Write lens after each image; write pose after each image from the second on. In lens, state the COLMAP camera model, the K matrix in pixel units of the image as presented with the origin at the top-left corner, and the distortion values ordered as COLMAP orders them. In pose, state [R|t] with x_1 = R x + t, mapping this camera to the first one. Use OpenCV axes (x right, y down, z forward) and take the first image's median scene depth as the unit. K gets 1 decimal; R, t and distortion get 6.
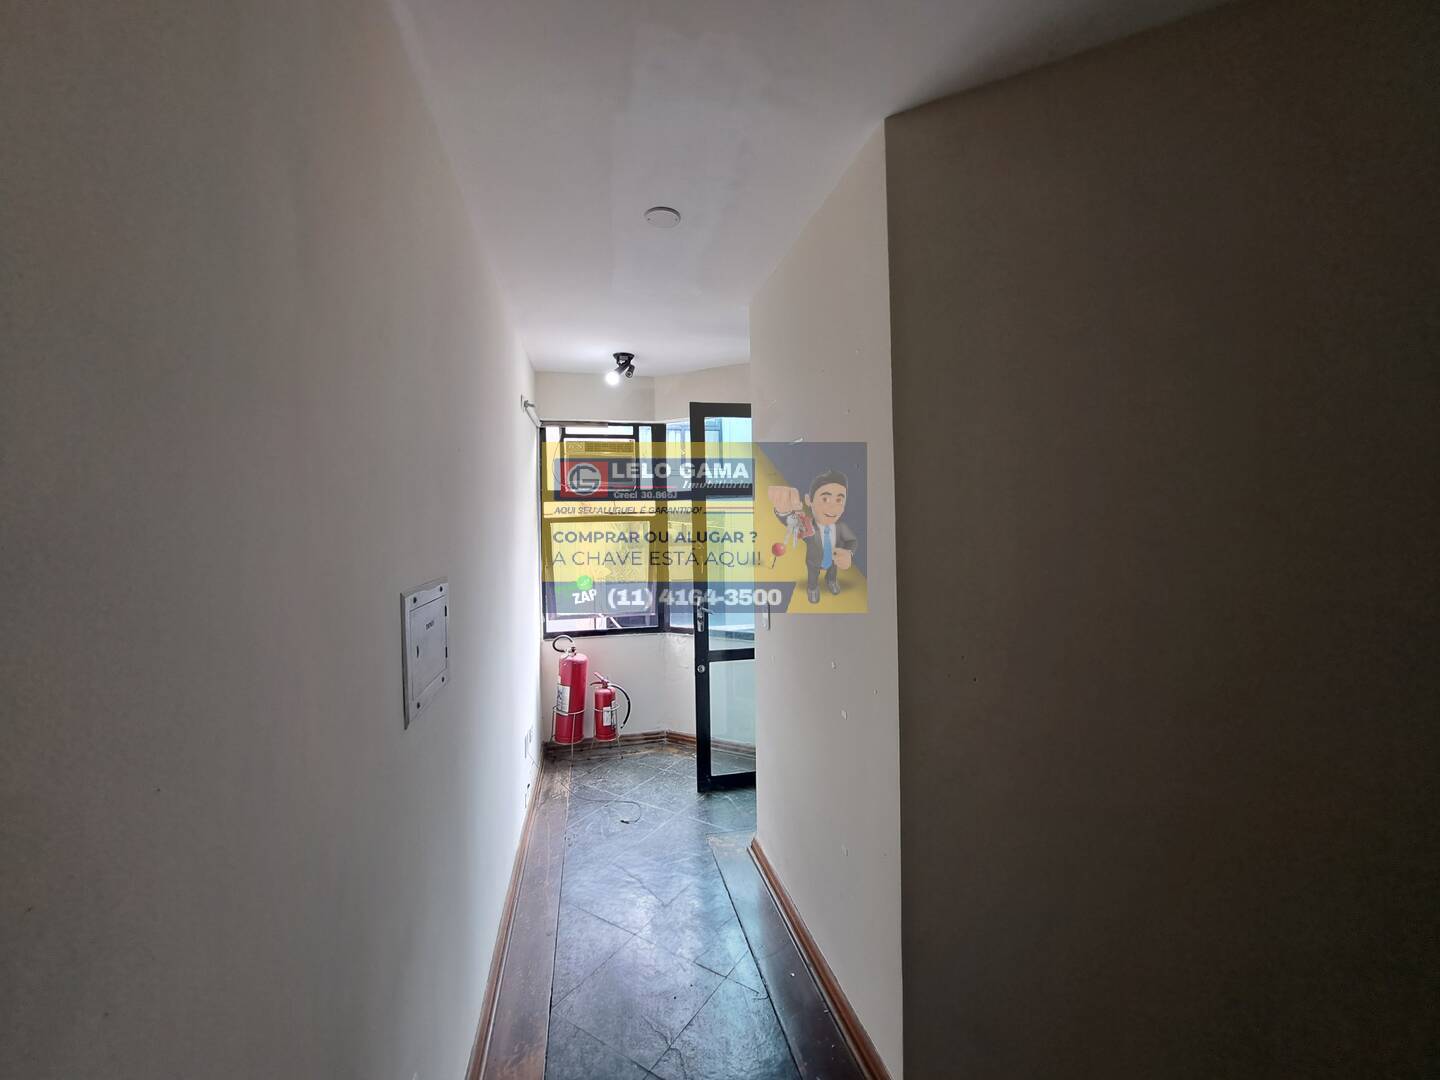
lens RADIAL K [[577.9, 0, 721.8], [0, 577.9, 532.5], [0, 0, 1]] dist [-0.000399, -0.000118]
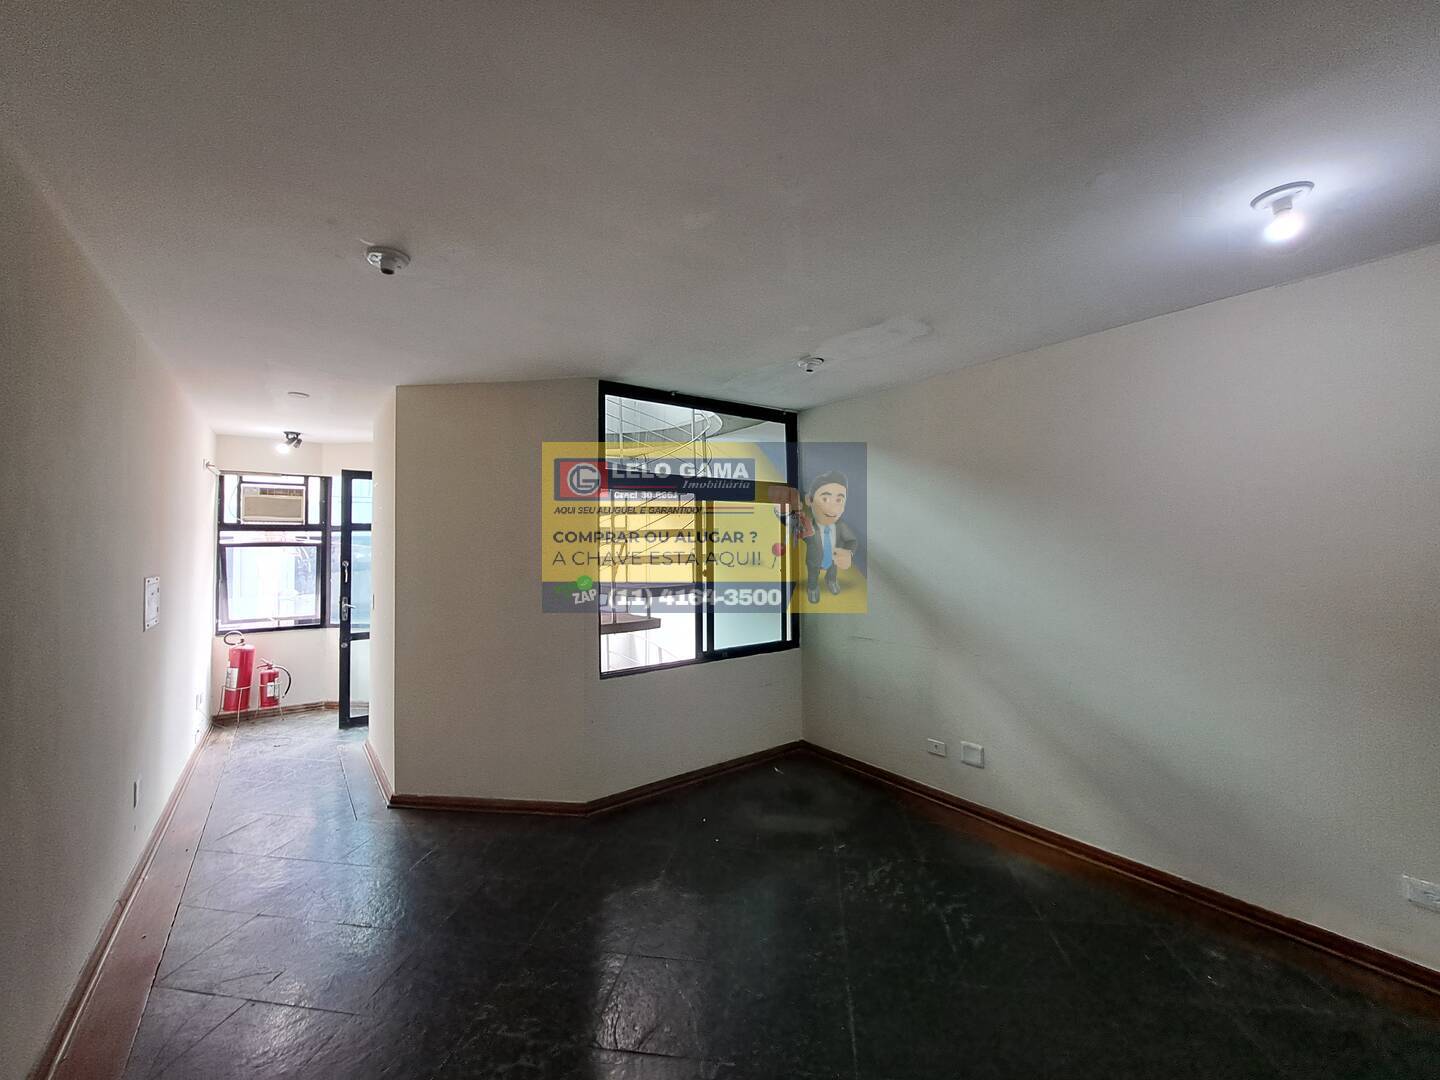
lens RADIAL K [[586.3, 0, 701.0], [0, 586.3, 529.0], [0, 0, 1]] dist [-0.000307, -0.000051]
pose [[0.925789, 0.020888, 0.377463, 0.211571], [-0.001527, 0.998671, -0.051519, 0.008565], [-0.378038, 0.047119, 0.924590, -0.681445]]
